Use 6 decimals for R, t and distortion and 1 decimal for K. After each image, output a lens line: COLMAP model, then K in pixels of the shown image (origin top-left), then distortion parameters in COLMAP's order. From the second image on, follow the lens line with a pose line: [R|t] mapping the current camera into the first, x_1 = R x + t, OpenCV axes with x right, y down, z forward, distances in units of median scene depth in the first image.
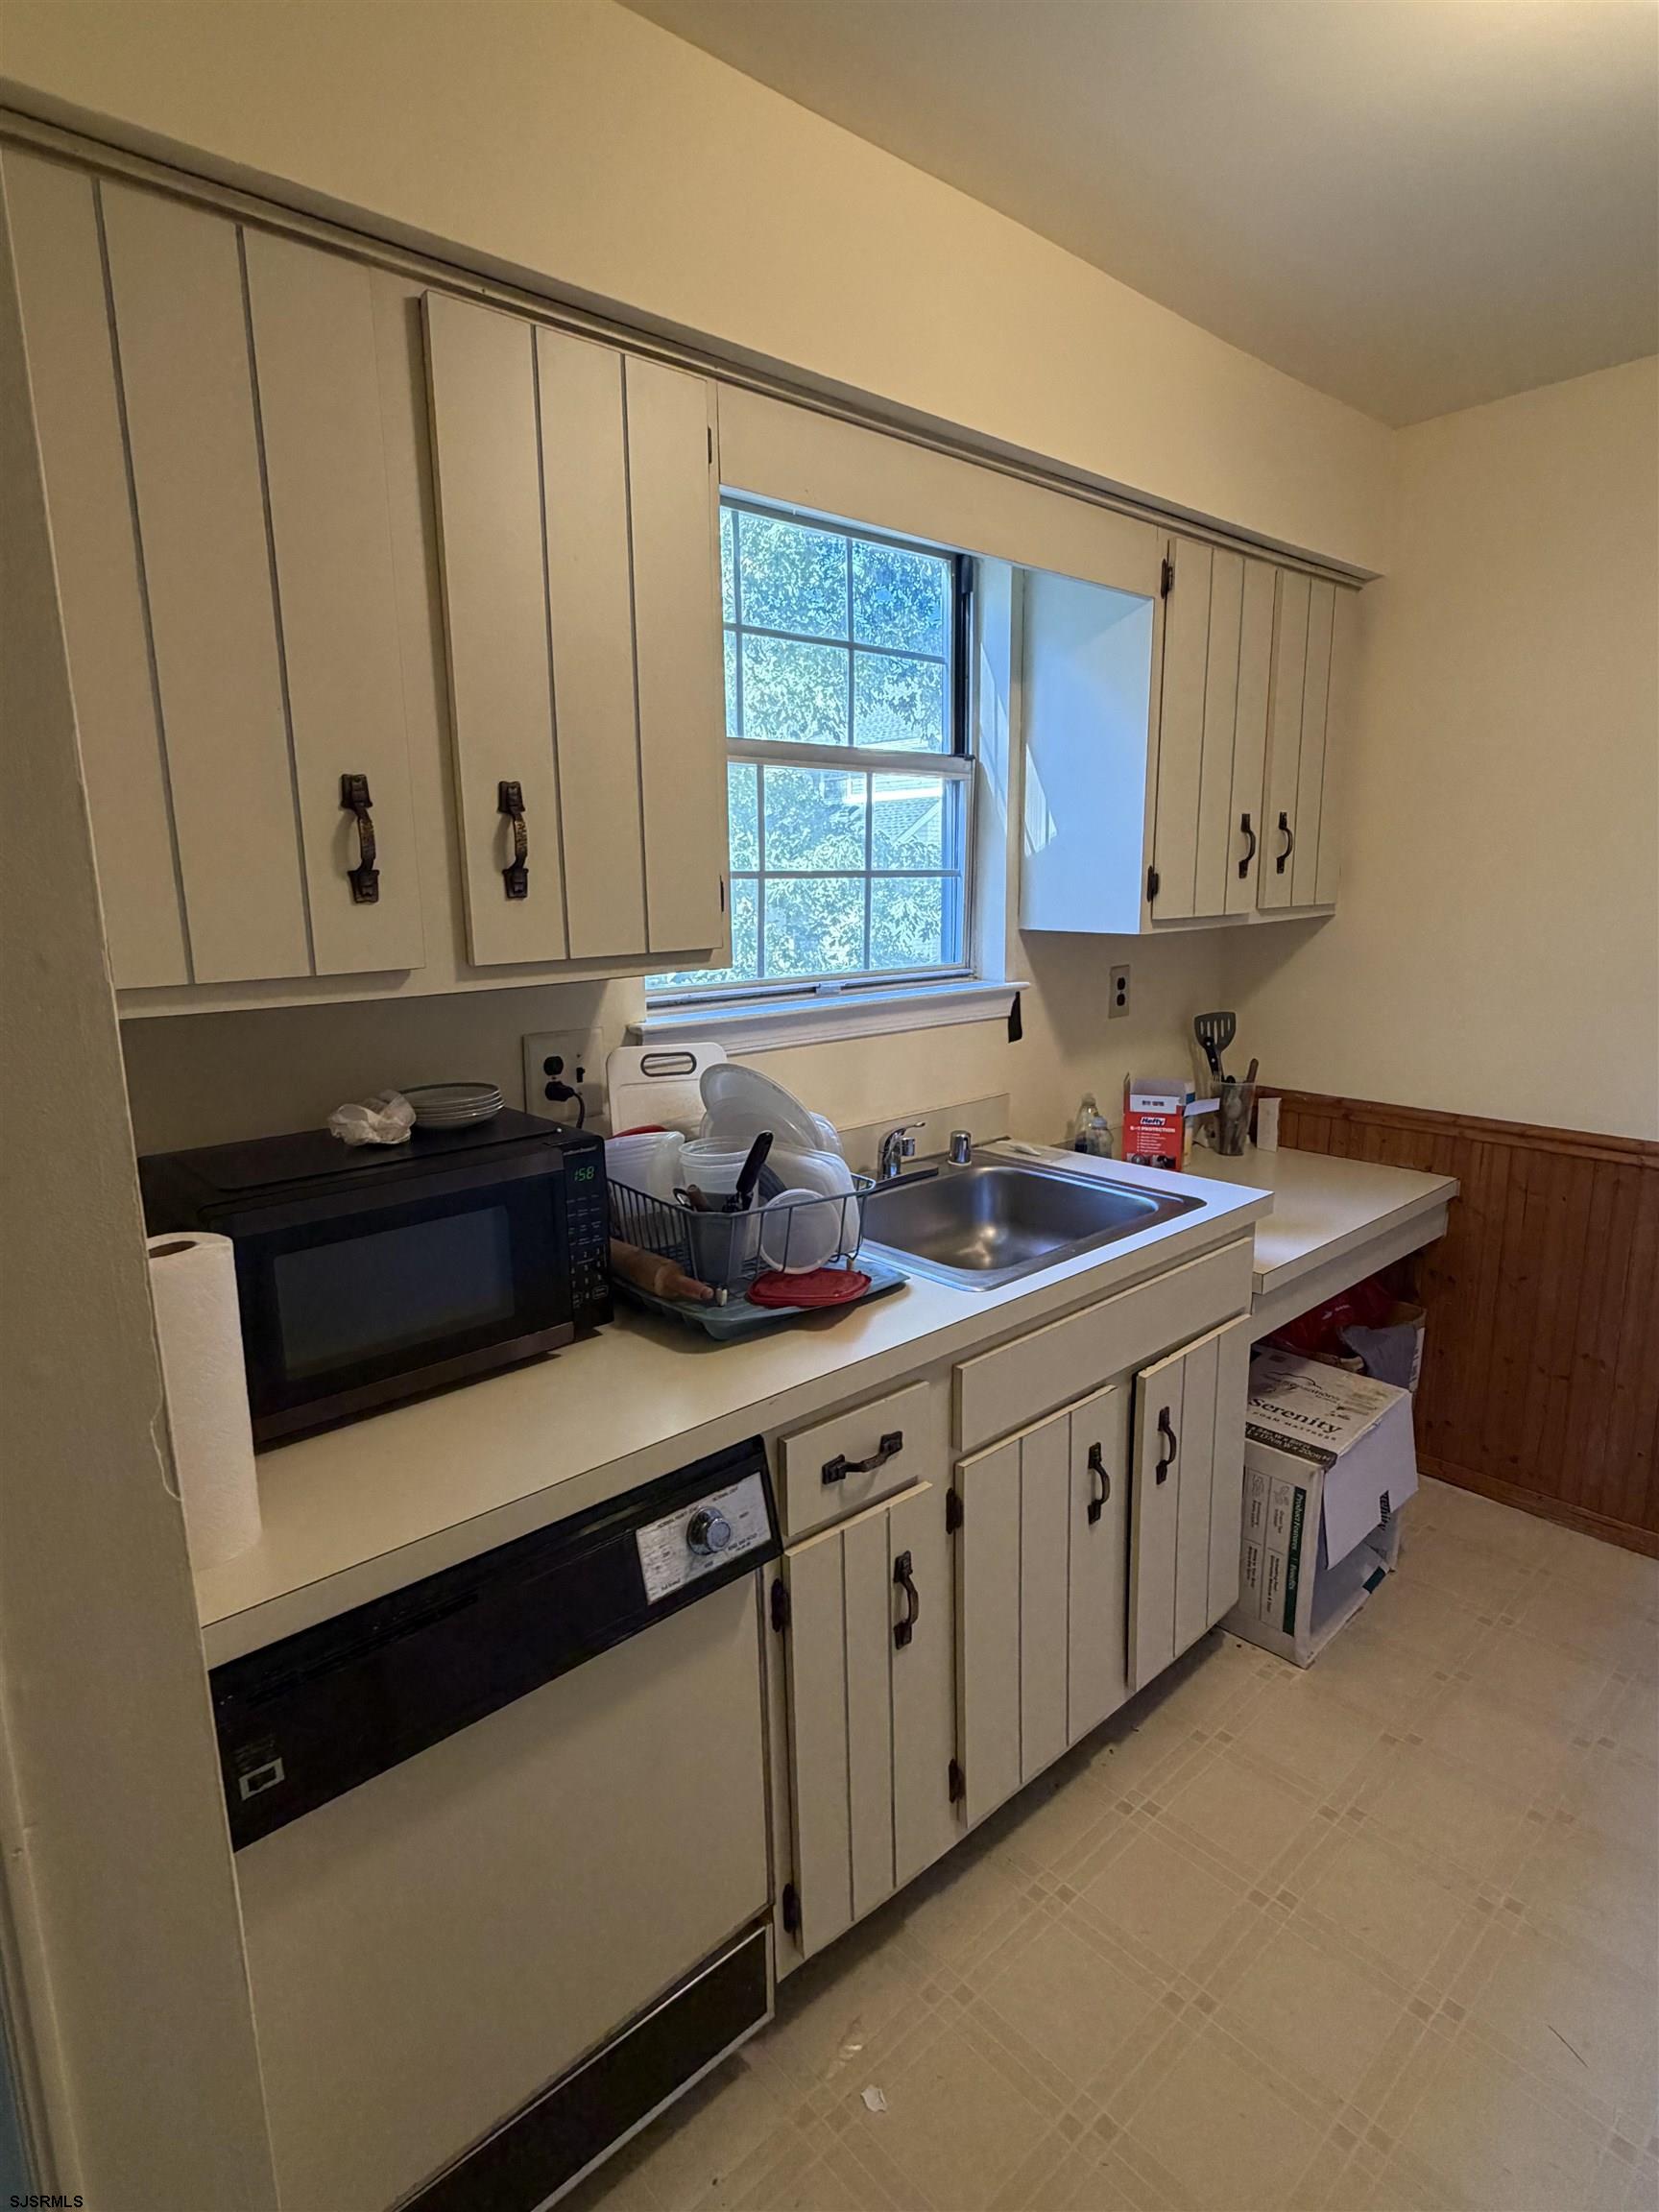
lens RADIAL K [[1141.8, 0, 827.0], [0, 1141.8, 1085.4], [0, 0, 1]] dist [-0.000388, 0.000367]
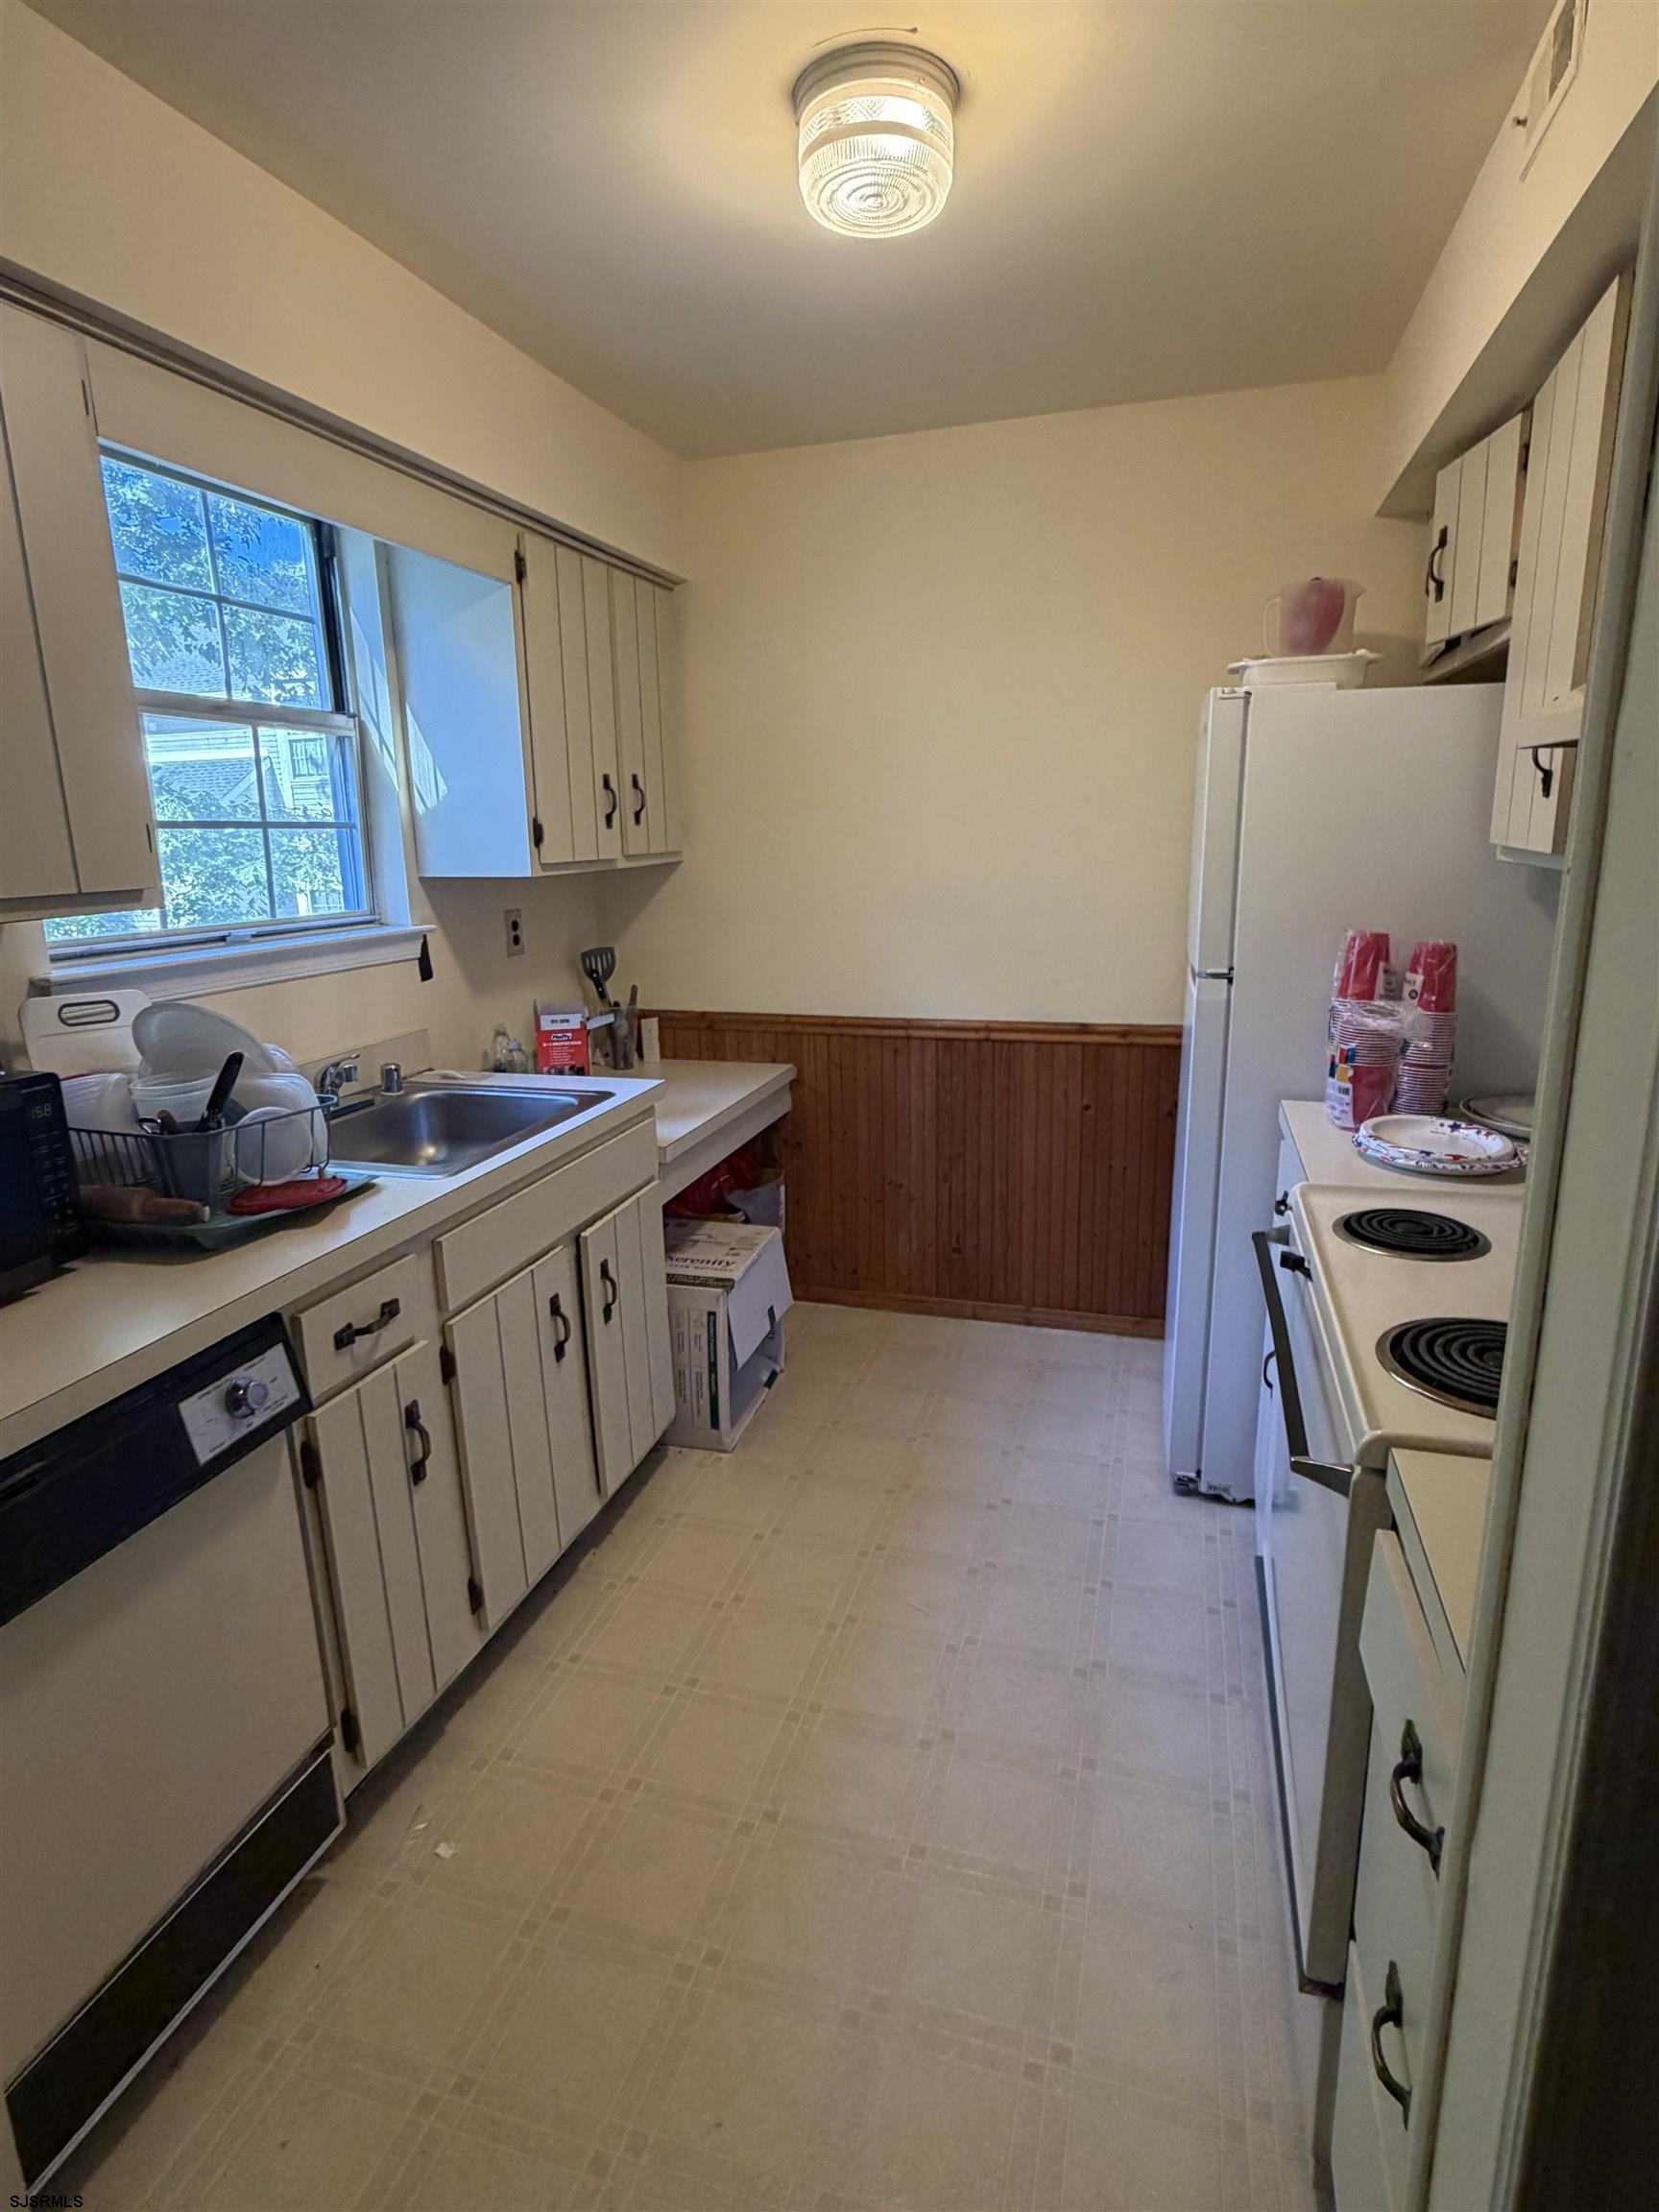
lens RADIAL K [[1141.8, 0, 827.0], [0, 1141.8, 1085.4], [0, 0, 1]] dist [-0.000388, 0.000367]
pose [[0.854702, -0.118585, 0.505393, -0.085682], [0.105462, 0.992922, 0.054625, 0.049572], [-0.508293, 0.006611, 0.861159, -0.156468]]
